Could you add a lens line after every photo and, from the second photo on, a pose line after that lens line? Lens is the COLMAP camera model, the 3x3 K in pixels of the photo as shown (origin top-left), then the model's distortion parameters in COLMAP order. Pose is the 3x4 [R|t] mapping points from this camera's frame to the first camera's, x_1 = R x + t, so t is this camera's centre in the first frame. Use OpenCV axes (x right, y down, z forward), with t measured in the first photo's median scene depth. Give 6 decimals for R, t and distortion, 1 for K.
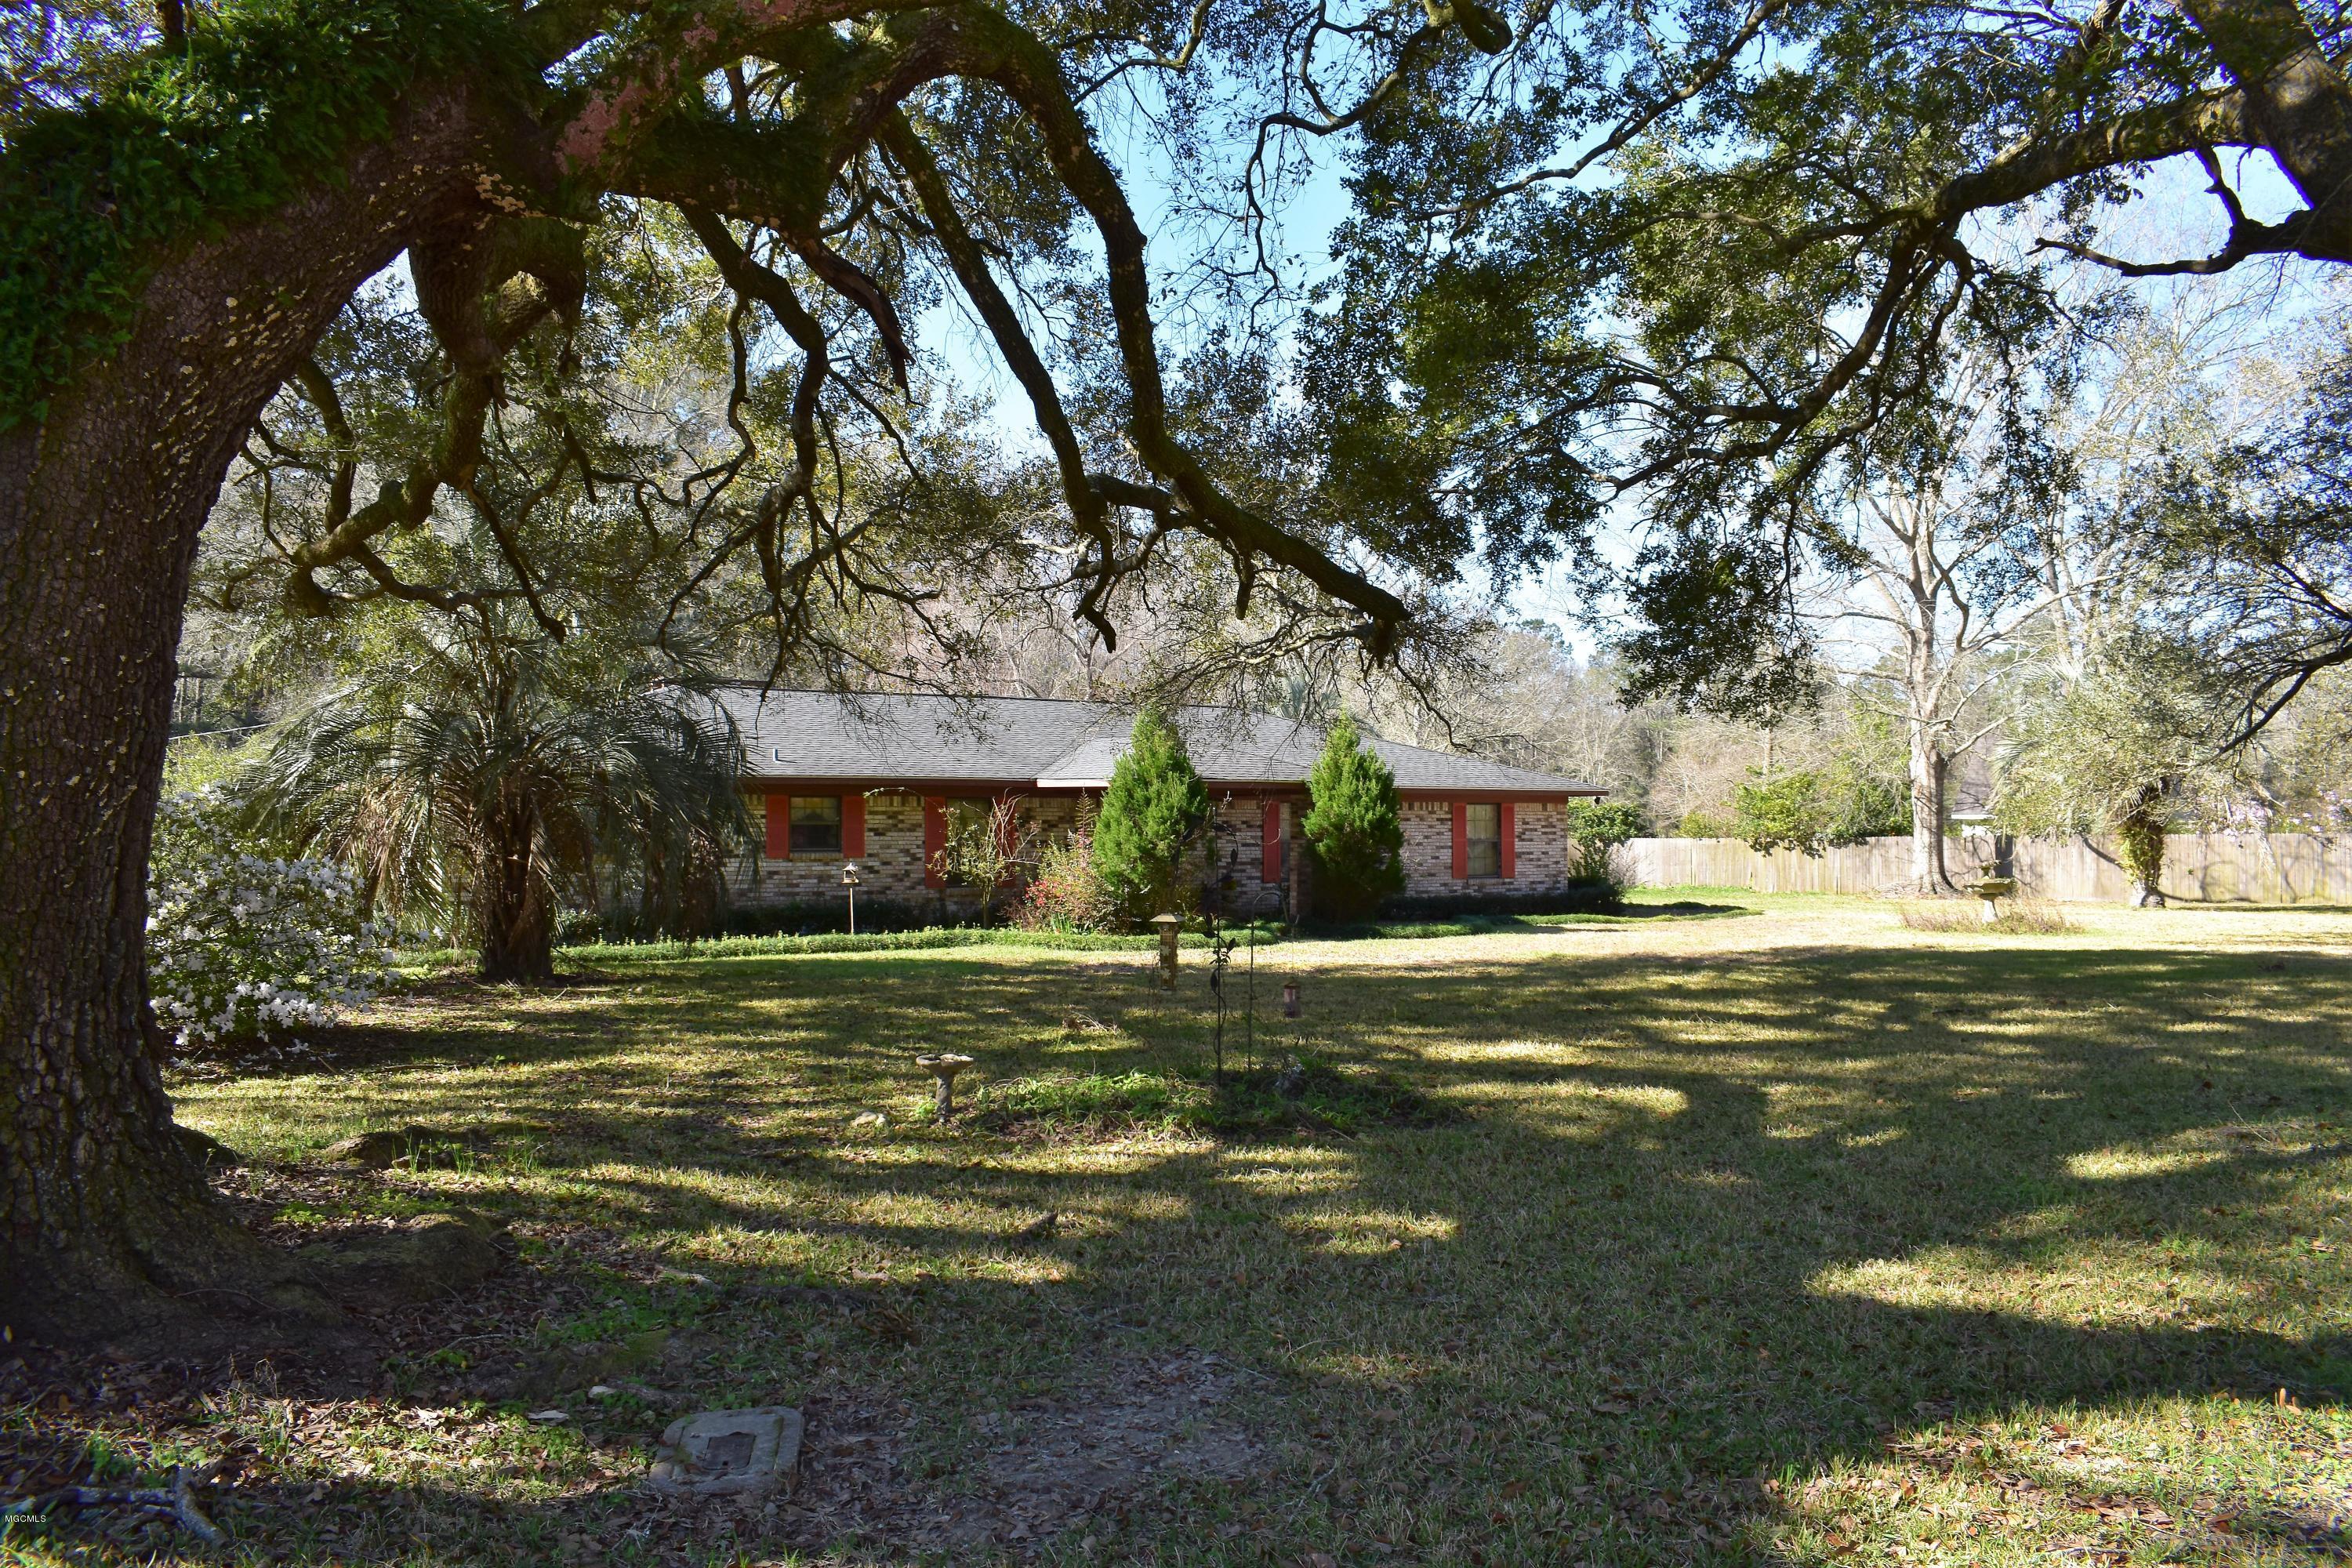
lens RADIAL K [[1830.9, 0, 1176.0], [0, 1830.9, 784.0], [0, 0, 1]] dist [-0.090187, 0.009910]
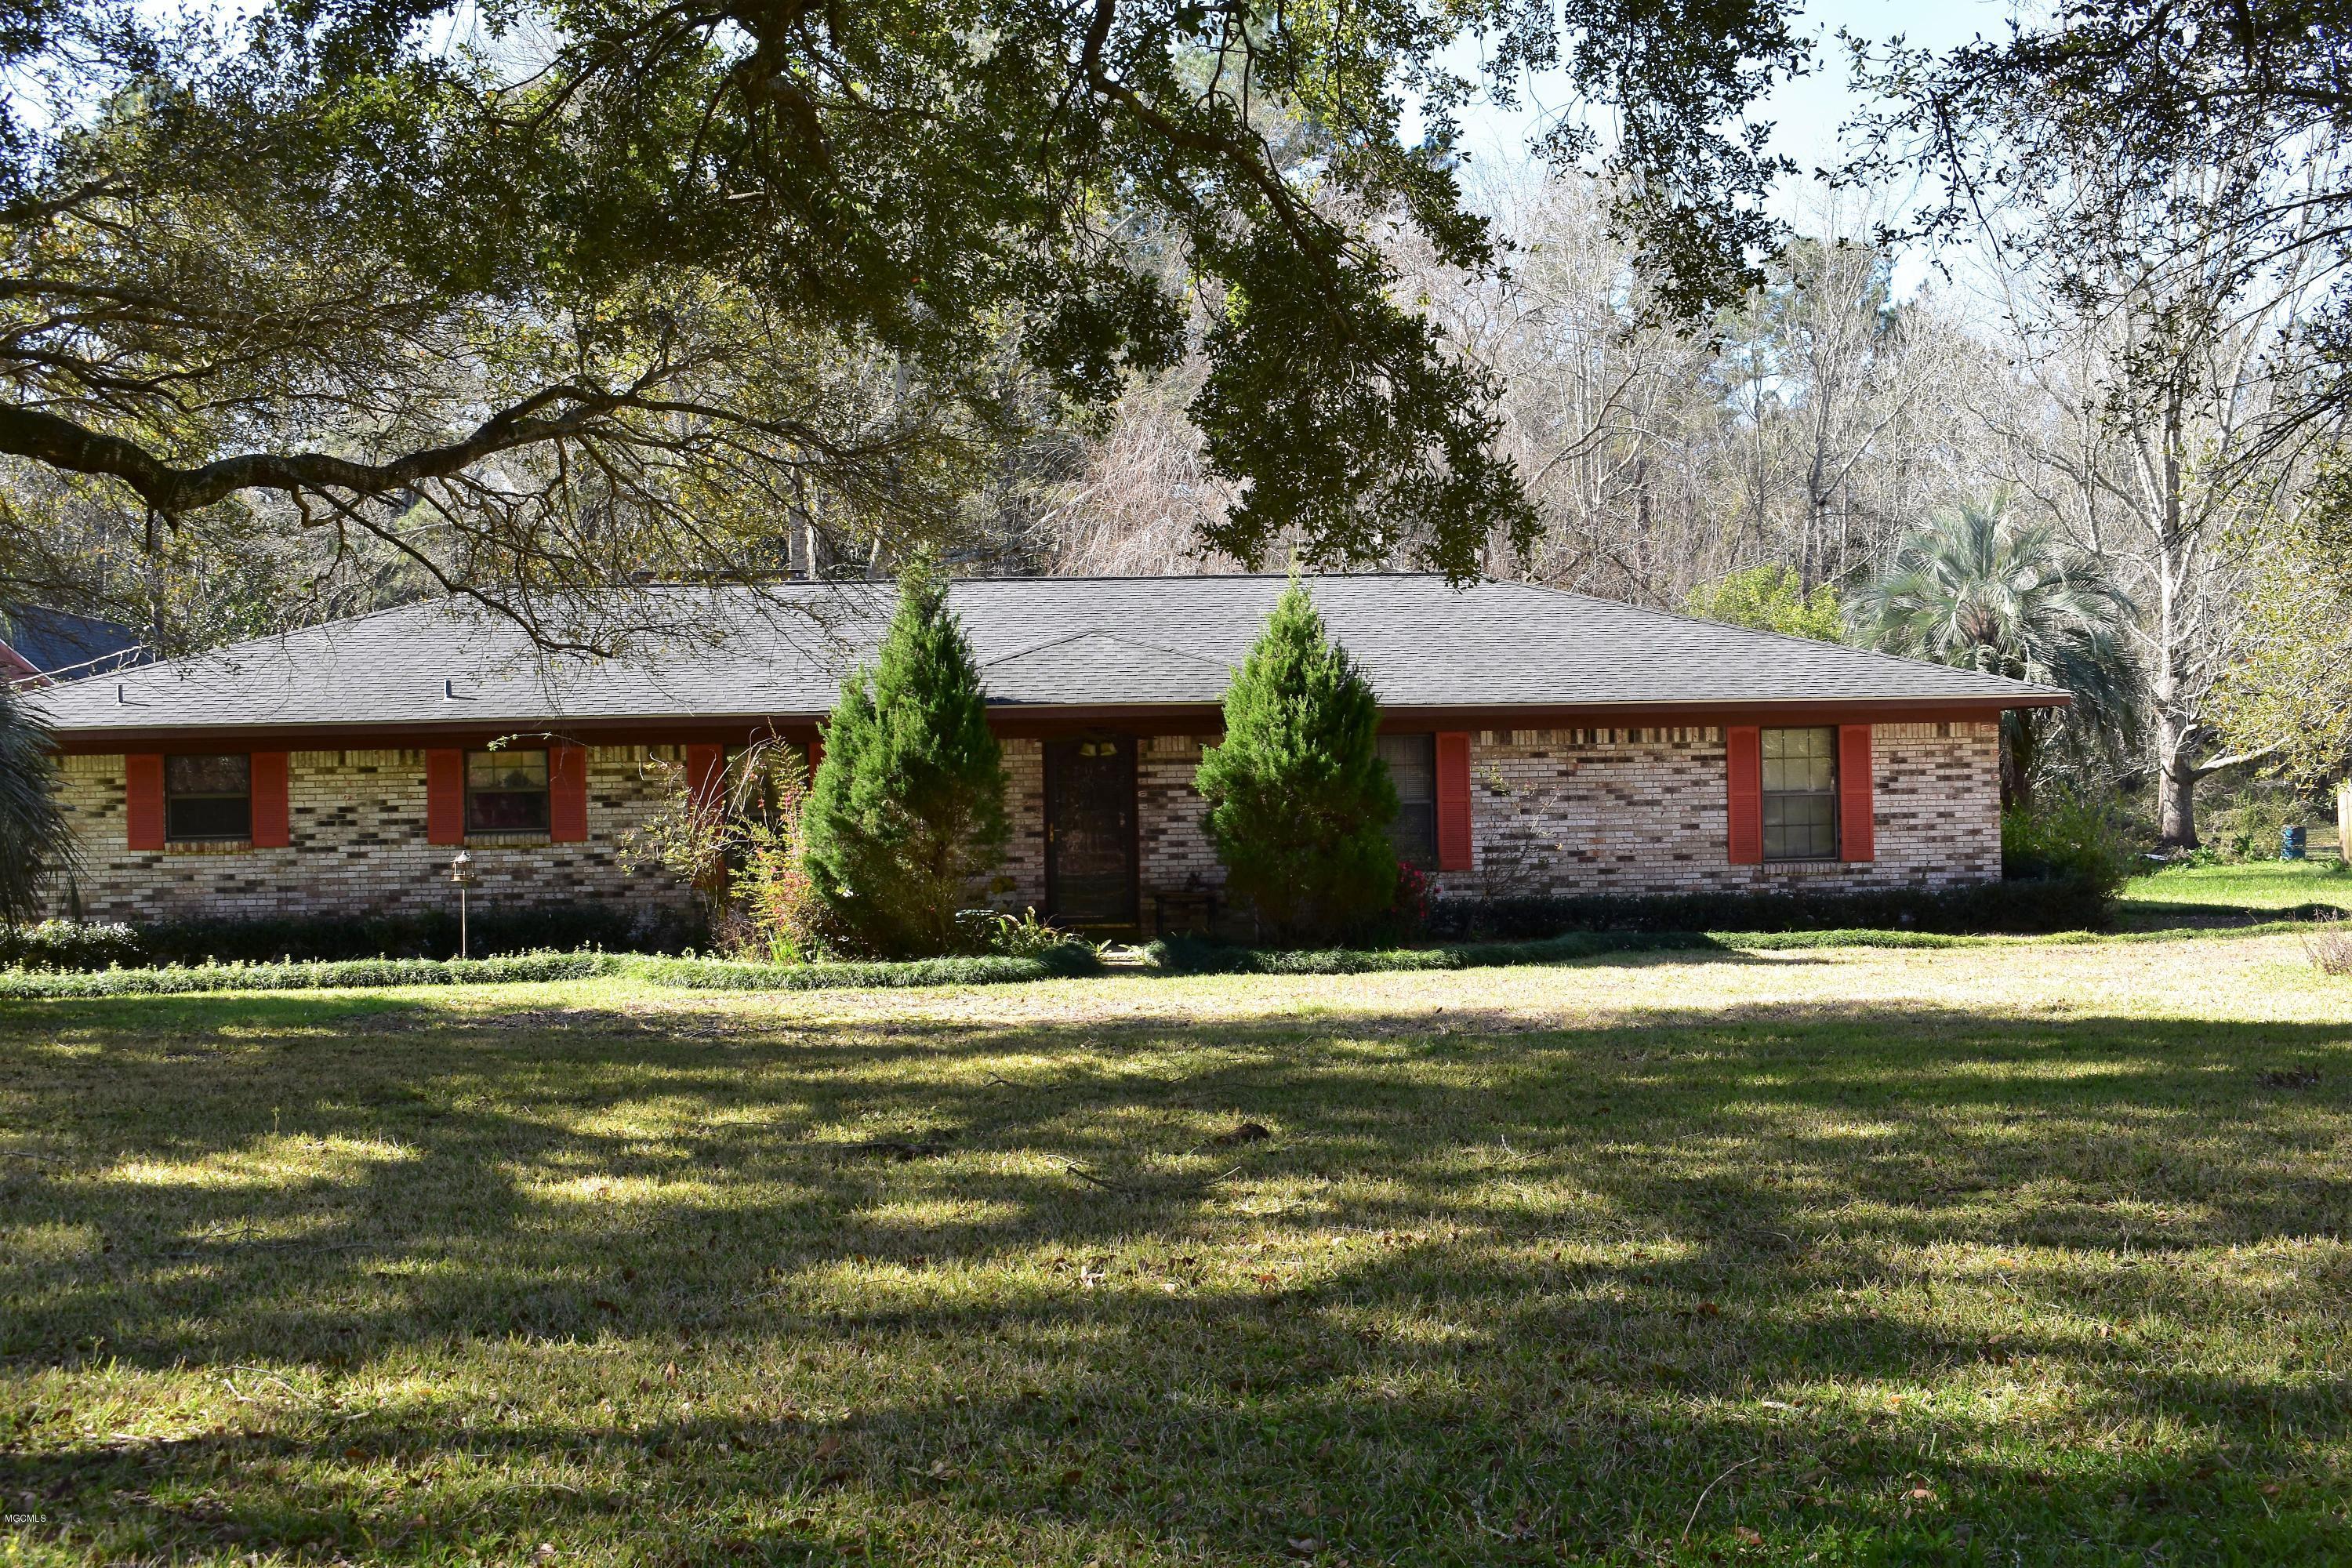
lens RADIAL K [[2862.2, 0, 1176.0], [0, 2862.2, 784.0], [0, 0, 1]] dist [-0.053075, -0.036257]
pose [[0.897118, -0.019360, -0.441368, 0.489181], [0.031157, 0.999324, 0.019496, 0.006839], [0.440692, -0.031242, 0.897115, 0.186176]]
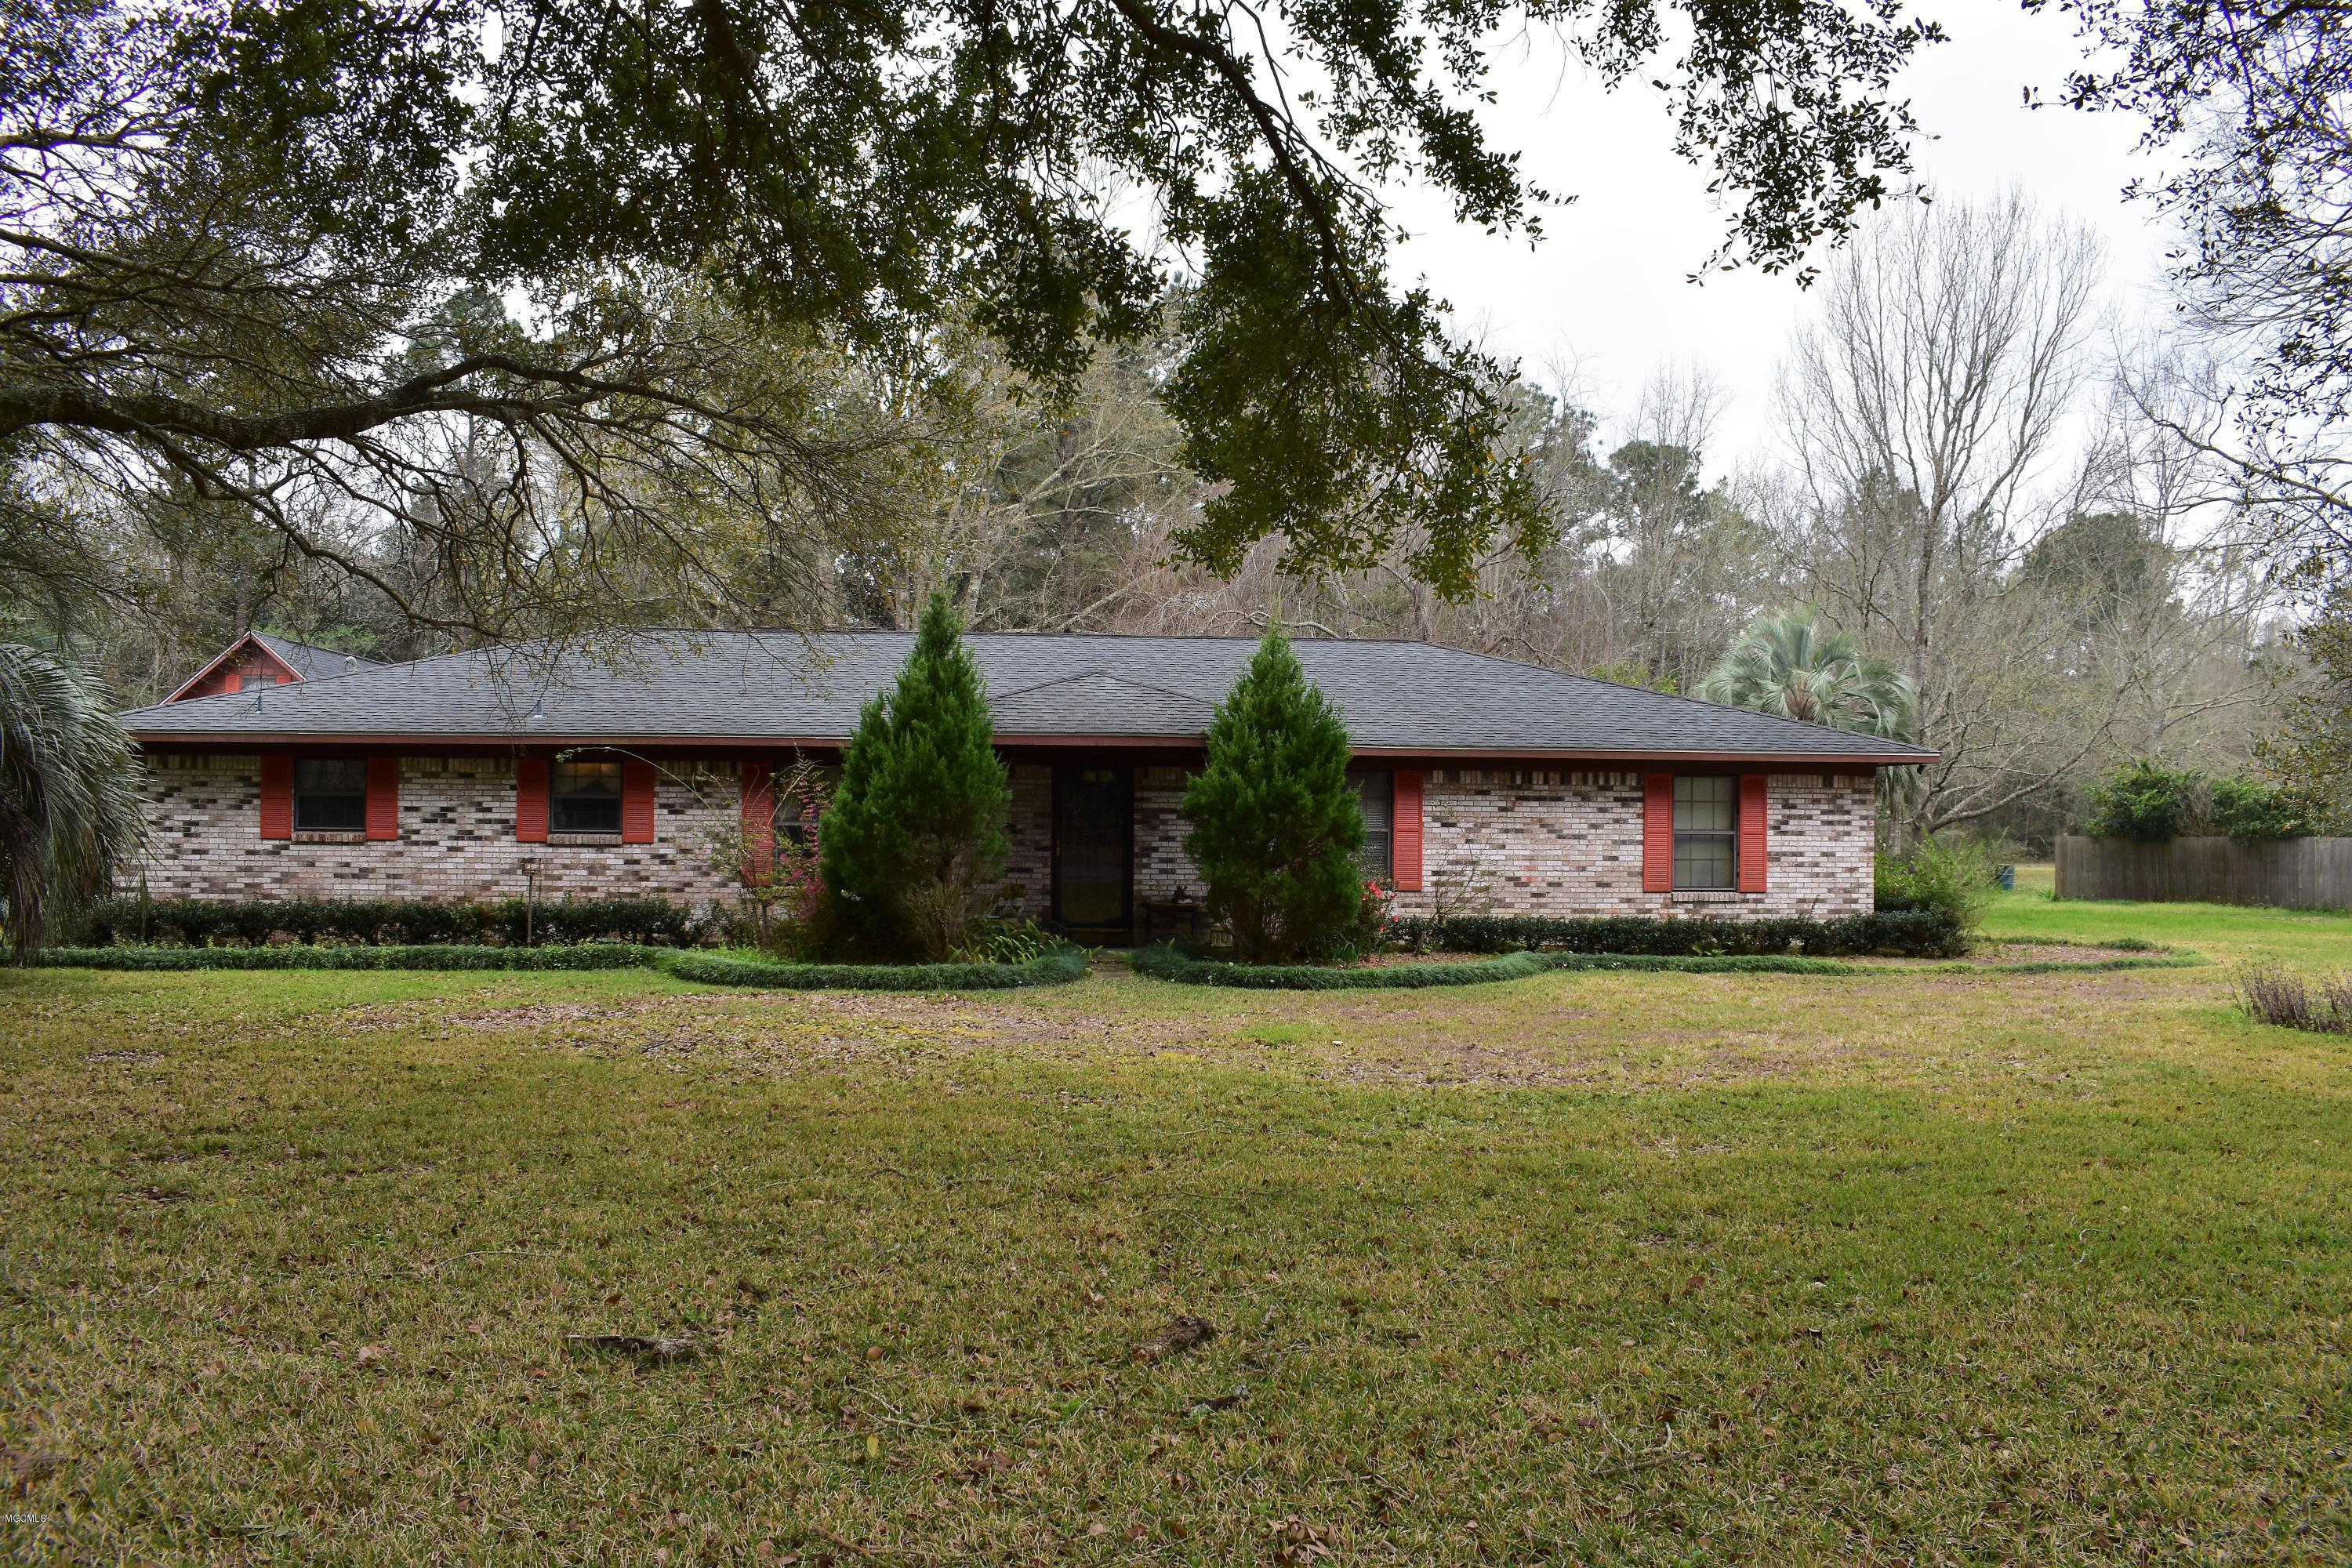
lens RADIAL K [[1830.9, 0, 1176.0], [0, 1830.9, 784.0], [0, 0, 1]] dist [-0.090187, 0.009910]
pose [[0.892635, 0.000615, -0.450780, 0.373545], [0.001982, 0.999984, 0.005290, 0.013060], [0.450776, -0.005615, 0.892619, 0.449036]]
